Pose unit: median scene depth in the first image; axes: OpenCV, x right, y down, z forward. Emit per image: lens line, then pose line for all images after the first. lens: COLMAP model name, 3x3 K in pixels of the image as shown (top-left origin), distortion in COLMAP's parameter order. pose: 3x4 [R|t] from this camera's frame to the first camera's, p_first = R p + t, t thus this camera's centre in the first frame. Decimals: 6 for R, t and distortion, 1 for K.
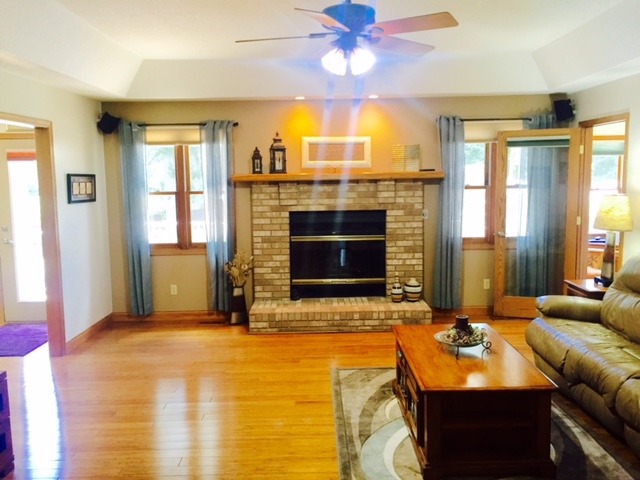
lens RADIAL K [[544.7, 0, 326.1], [0, 544.7, 238.9], [0, 0, 1]] dist [0.073560, -0.088012]
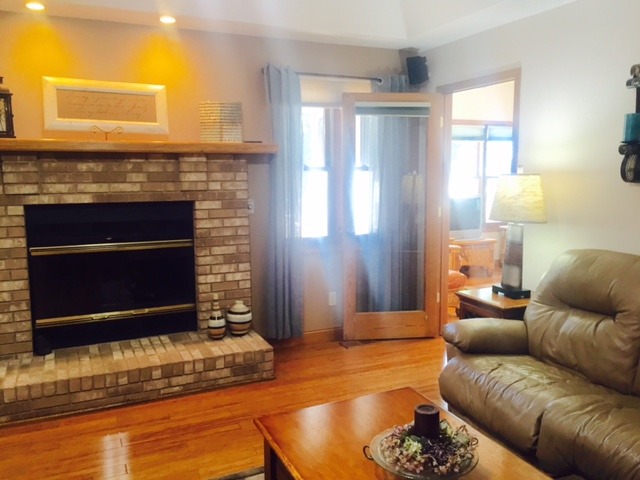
lens RADIAL K [[544.7, 0, 326.1], [0, 544.7, 239.0], [0, 0, 1]] dist [0.073560, -0.088012]
pose [[0.911809, -0.041259, 0.408535, -0.016380], [0.037830, 0.999148, 0.016474, -0.012008], [-0.408867, 0.000433, 0.912594, 0.337447]]
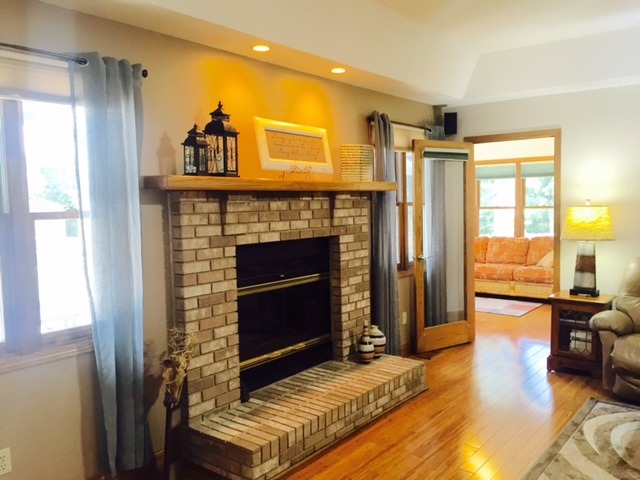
lens RADIAL K [[544.7, 0, 321.6], [0, 544.7, 239.9], [0, 0, 1]] dist [0.073560, -0.088012]
pose [[0.624129, -0.050905, 0.779661, -0.457439], [0.096416, 0.995266, -0.012200, -0.041282], [-0.775350, 0.082787, 0.626083, 0.585306]]
